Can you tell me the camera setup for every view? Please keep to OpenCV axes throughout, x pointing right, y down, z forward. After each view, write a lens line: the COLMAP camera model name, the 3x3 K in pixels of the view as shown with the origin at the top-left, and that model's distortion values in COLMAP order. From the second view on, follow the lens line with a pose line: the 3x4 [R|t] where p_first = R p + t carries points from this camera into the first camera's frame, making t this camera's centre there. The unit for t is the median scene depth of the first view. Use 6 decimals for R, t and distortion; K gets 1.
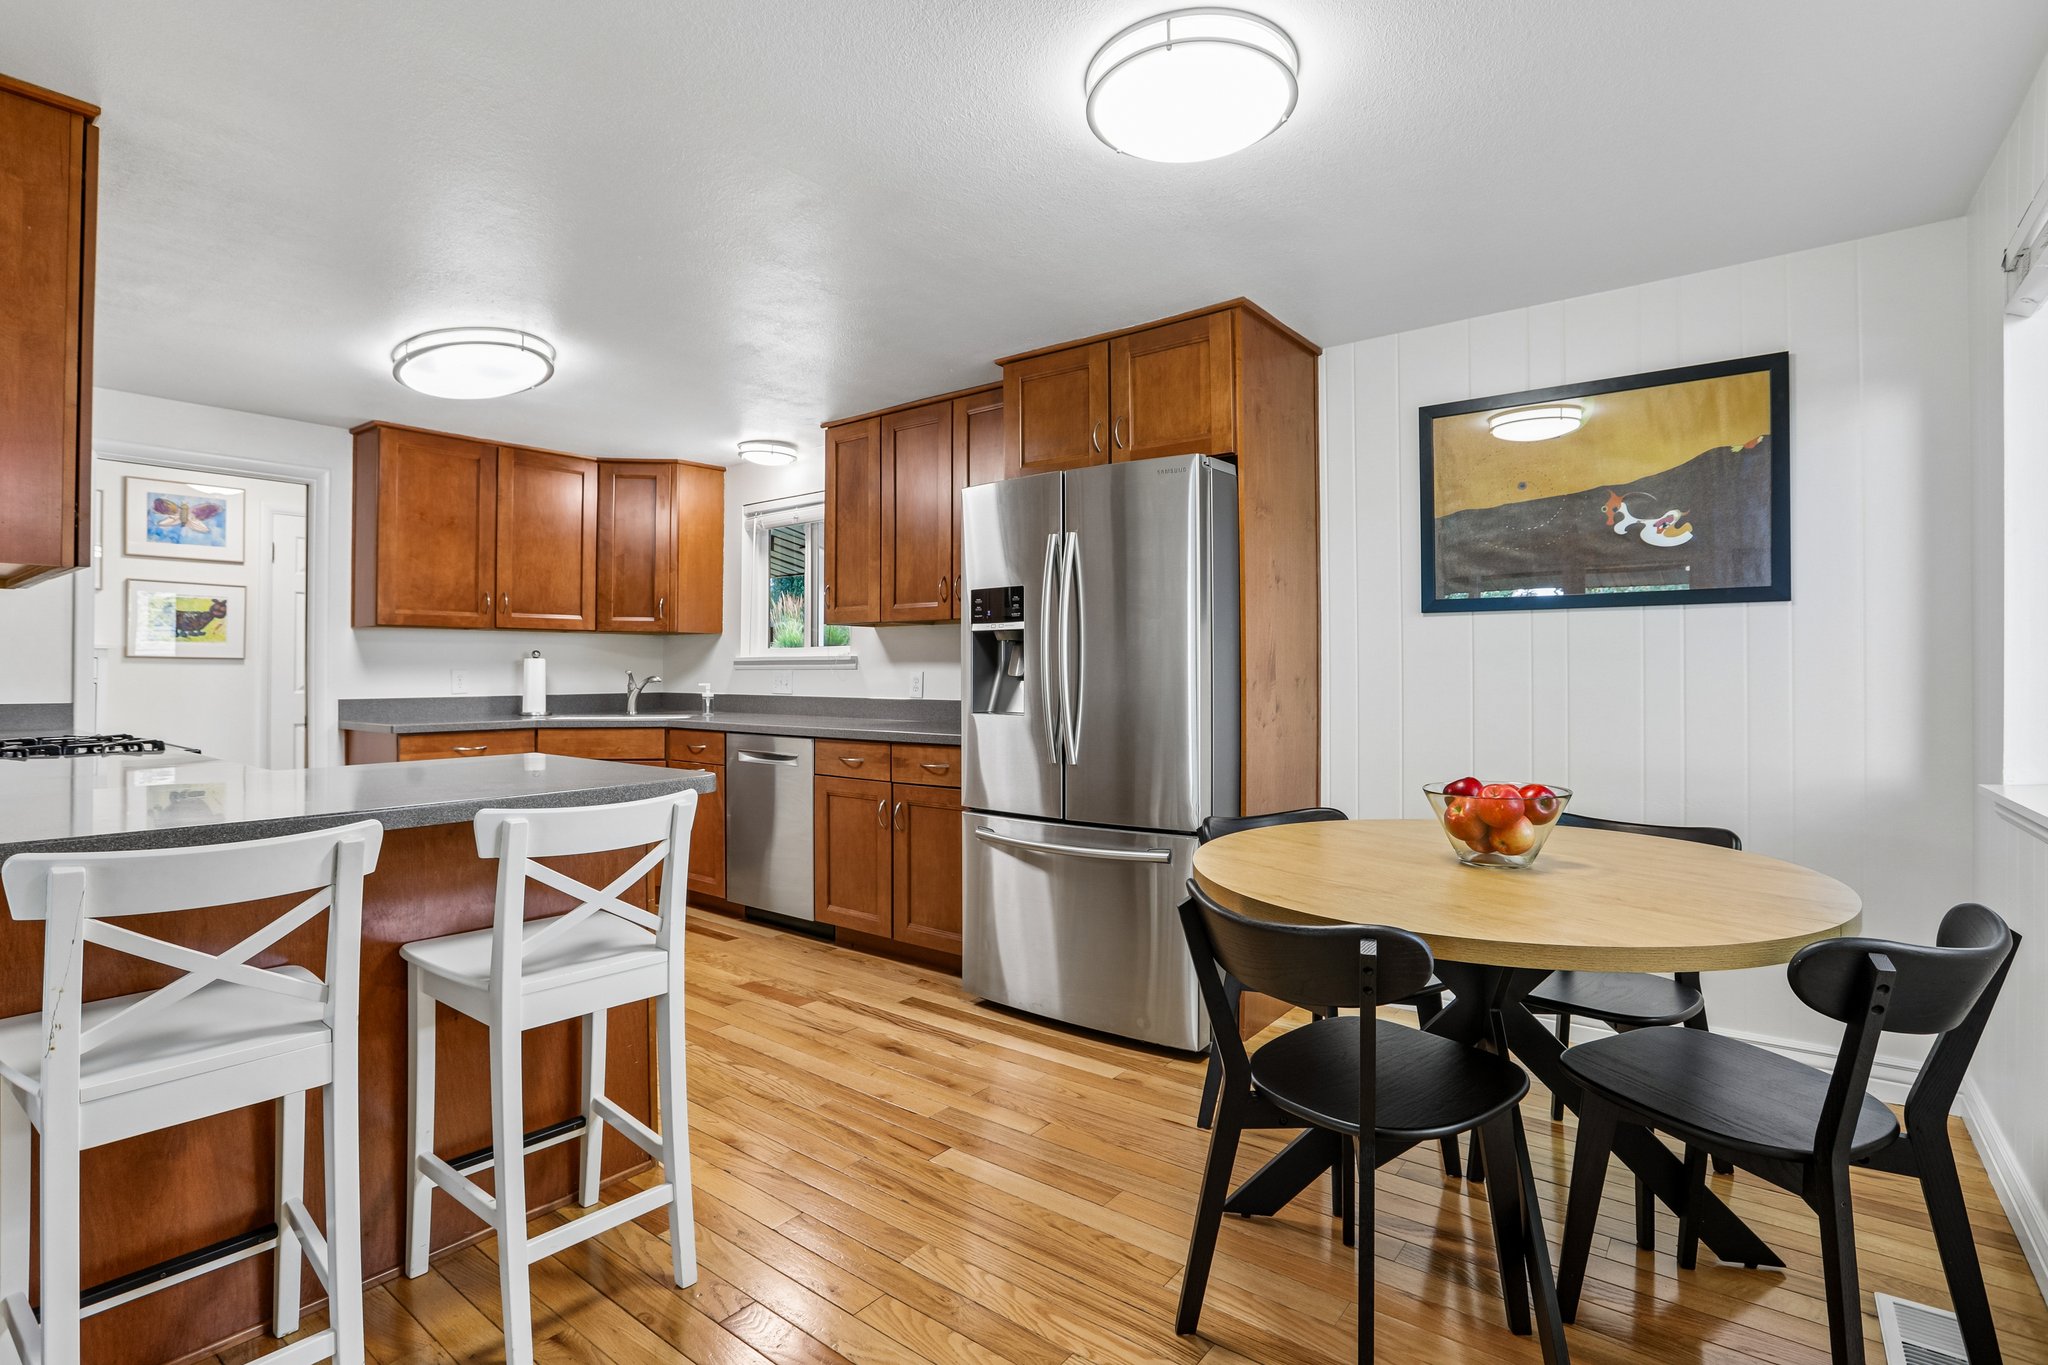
lens RADIAL K [[977.2, 0, 1019.0], [0, 977.2, 668.5], [0, 0, 1]] dist [-0.004109, -0.000771]
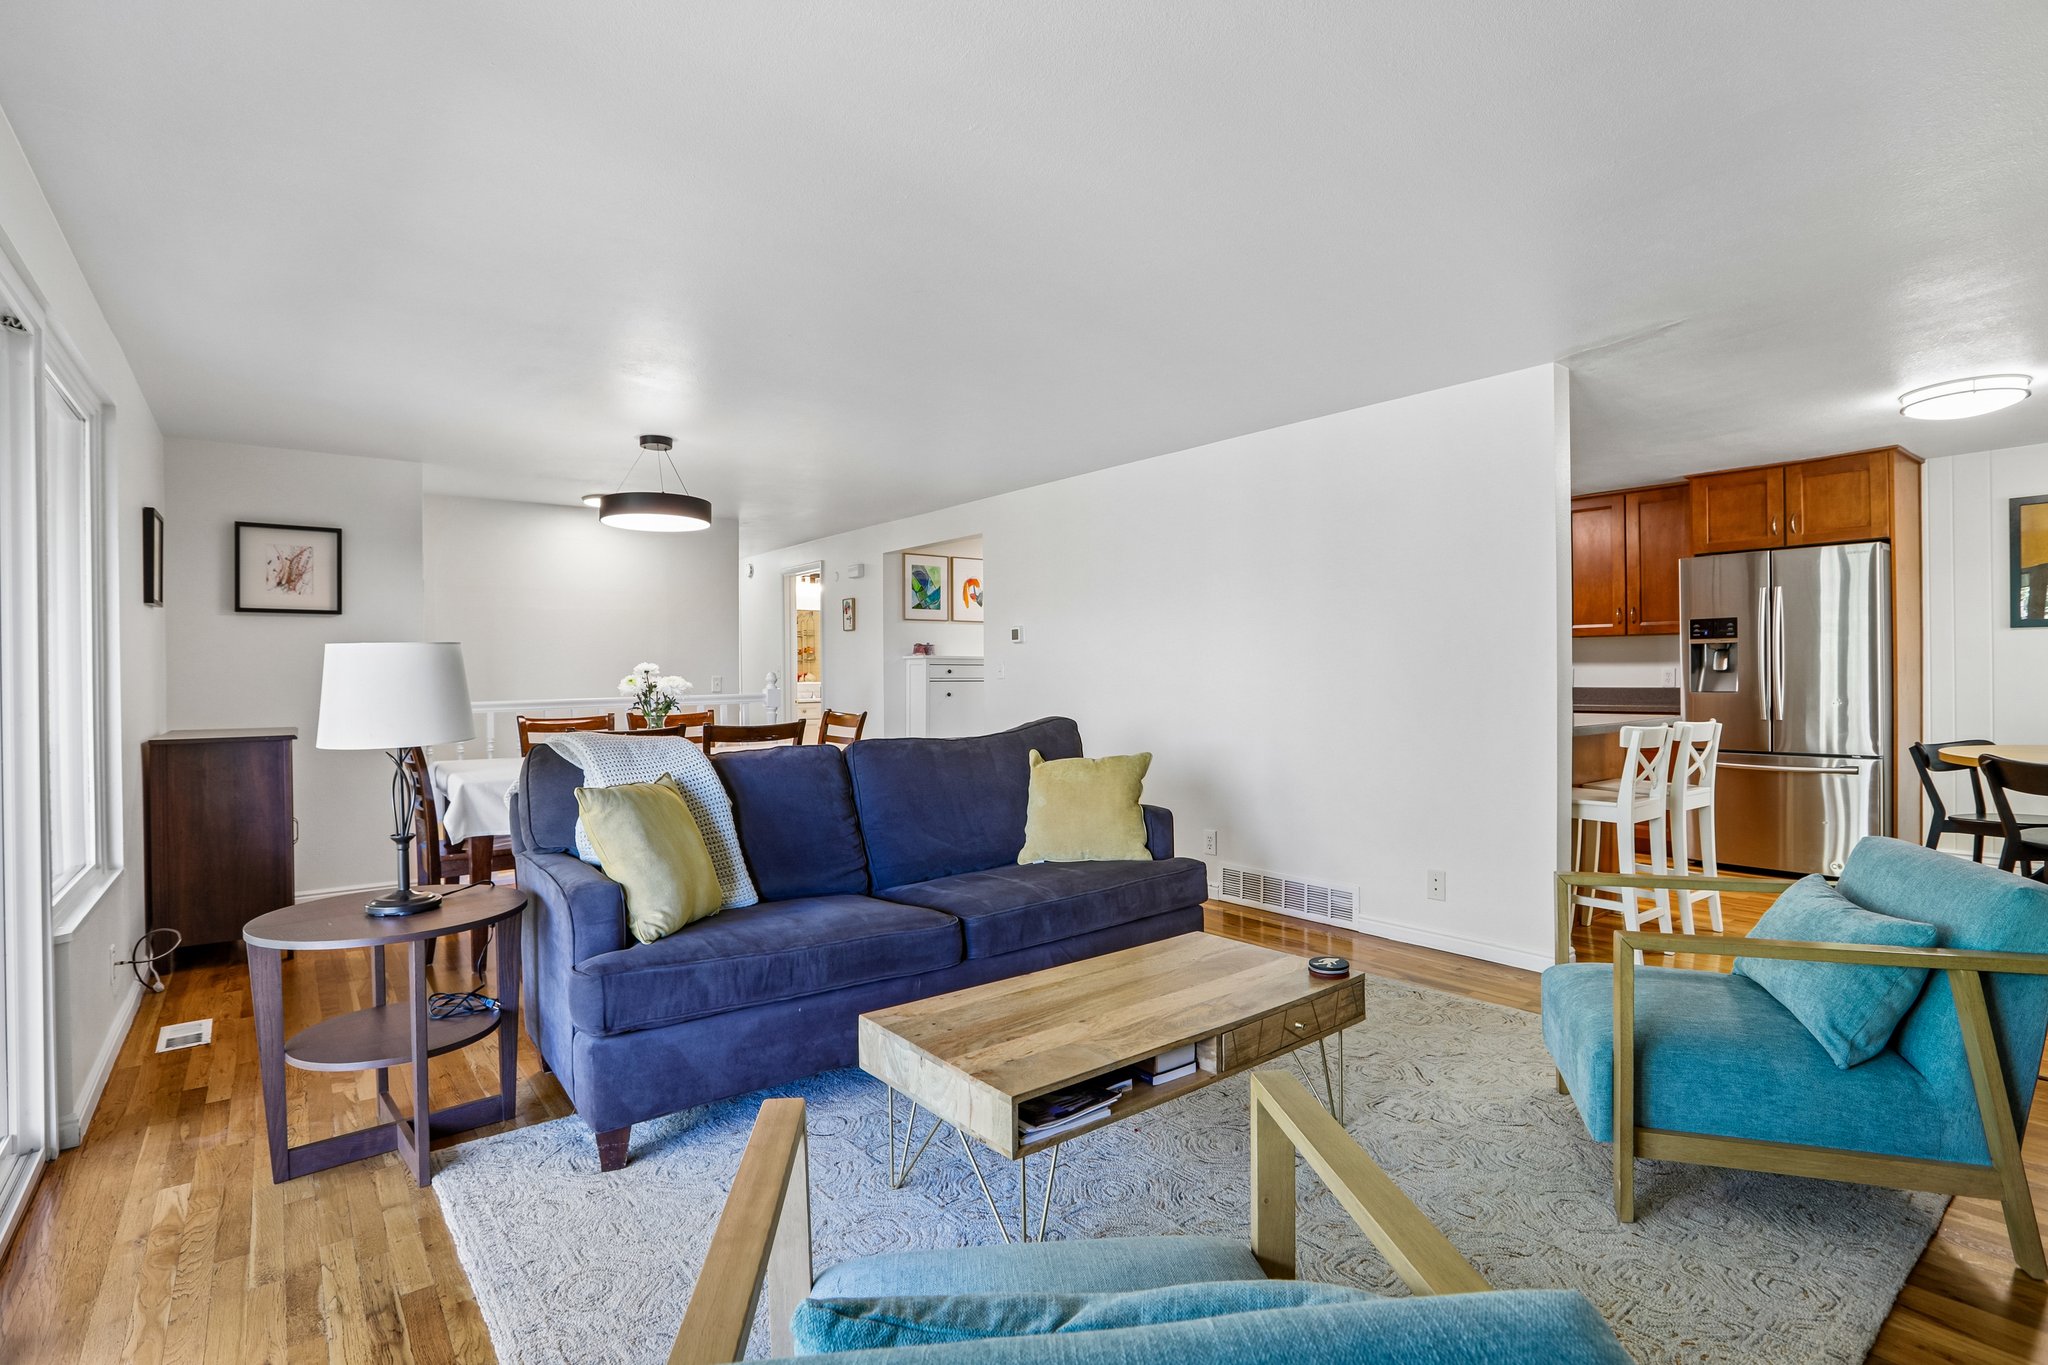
lens RADIAL K [[977.2, 0, 1033.1], [0, 977.2, 676.1], [0, 0, 1]] dist [-0.004109, -0.000771]
pose [[0.969948, -0.006332, -0.243231, -0.675916], [0.009970, 0.999856, 0.013730, -0.014925], [0.243109, -0.015742, 0.969871, -0.835645]]
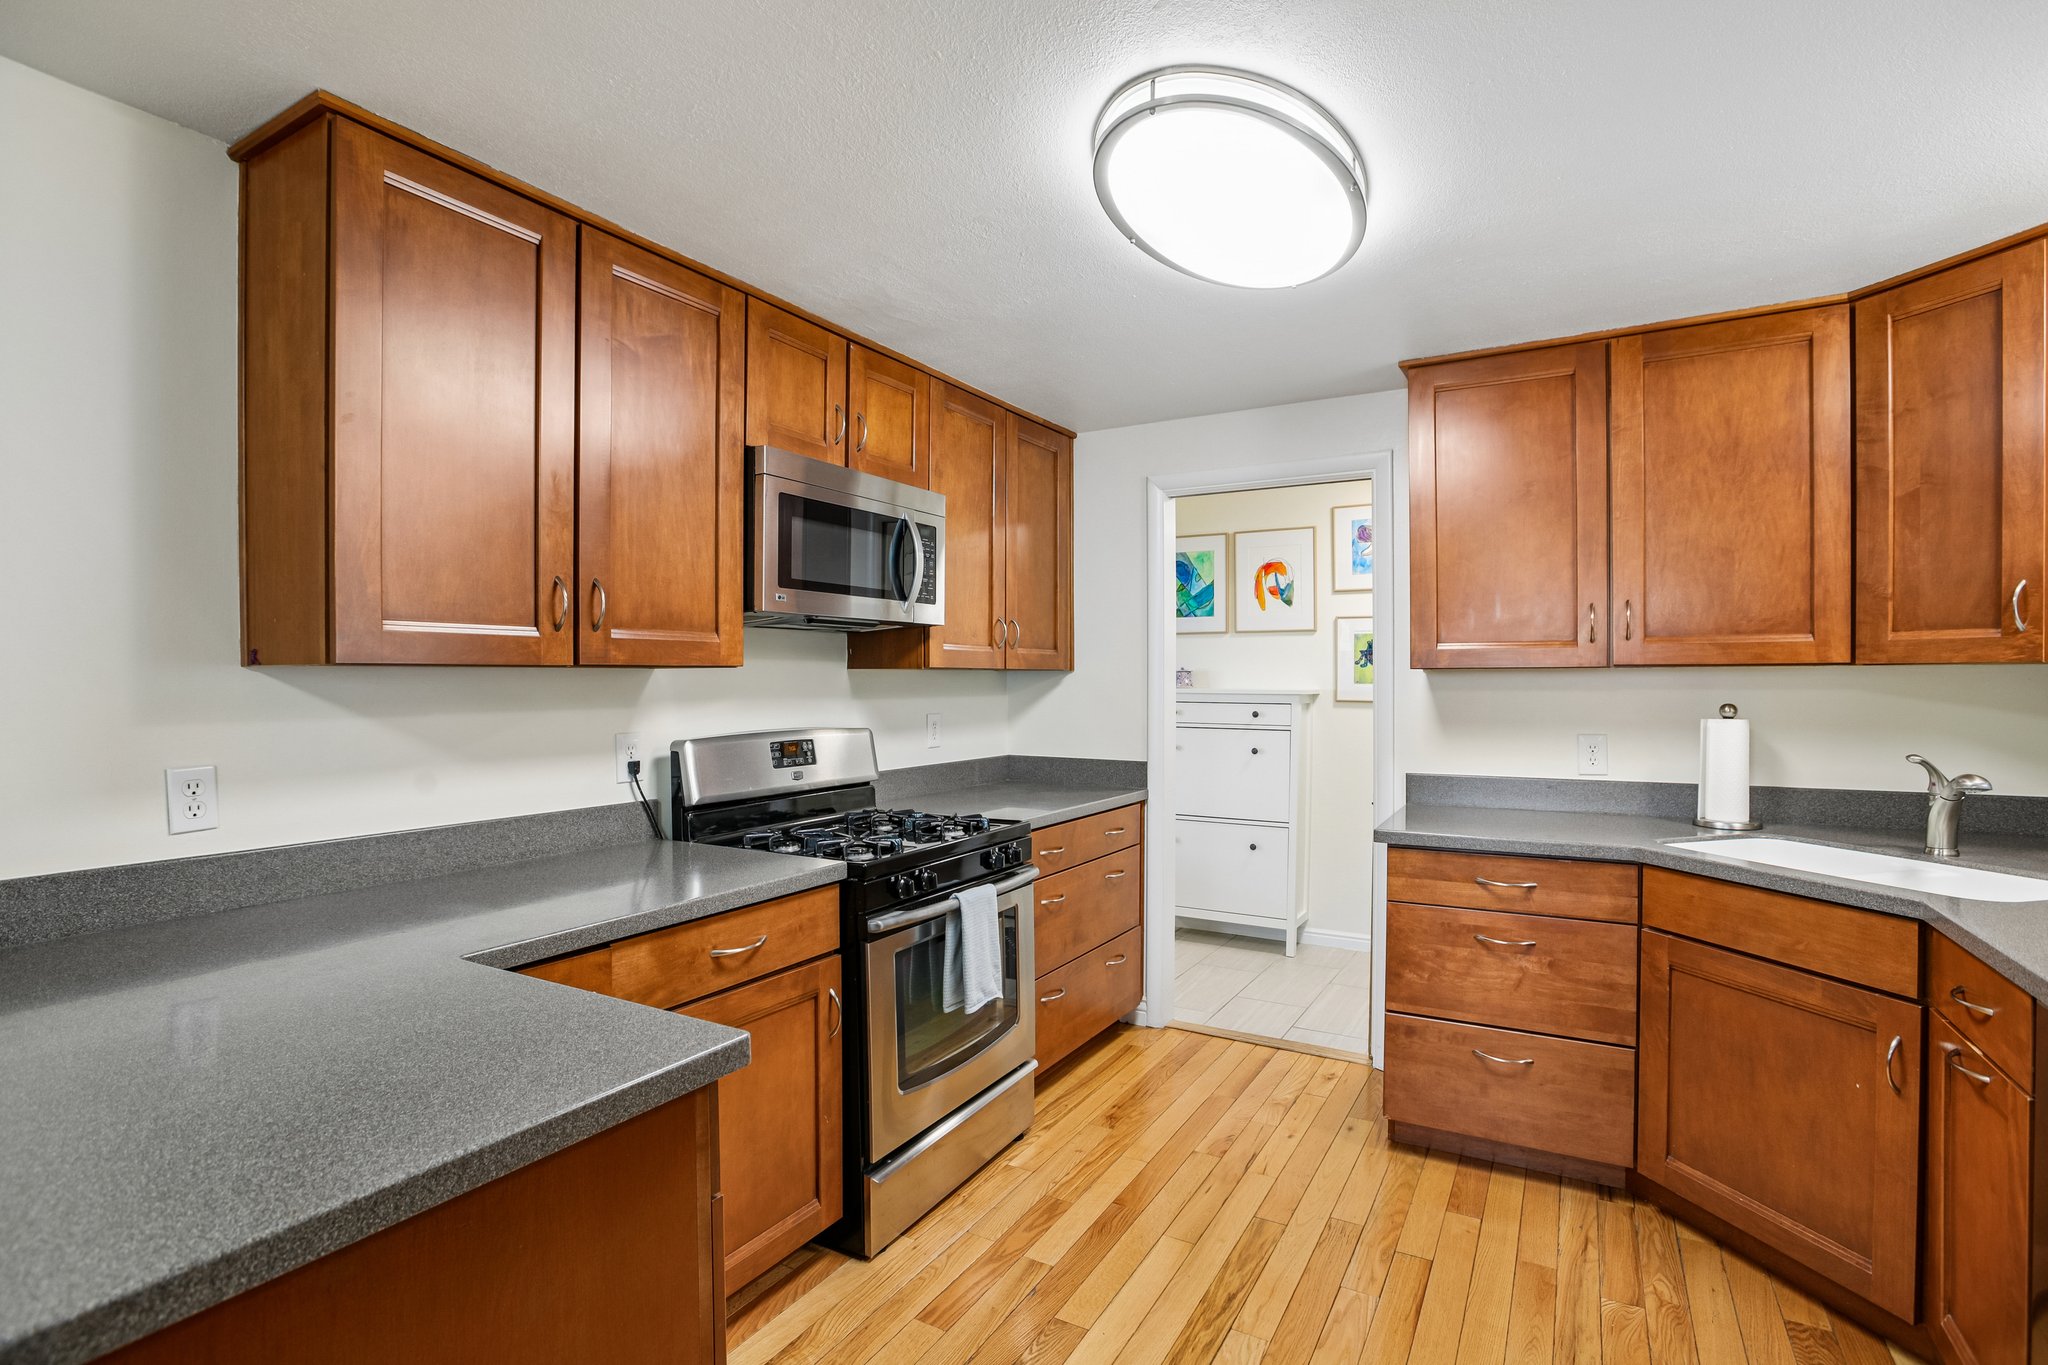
lens RADIAL K [[988.3, 0, 1021.5], [0, 988.3, 681.0], [0, 0, 1]] dist [-0.025260, 0.000848]
pose [[0.147052, -0.000200, -0.989129, -0.043937], [0.002602, 0.999997, 0.000184, -0.044312], [0.989125, -0.002601, 0.147052, 0.762786]]
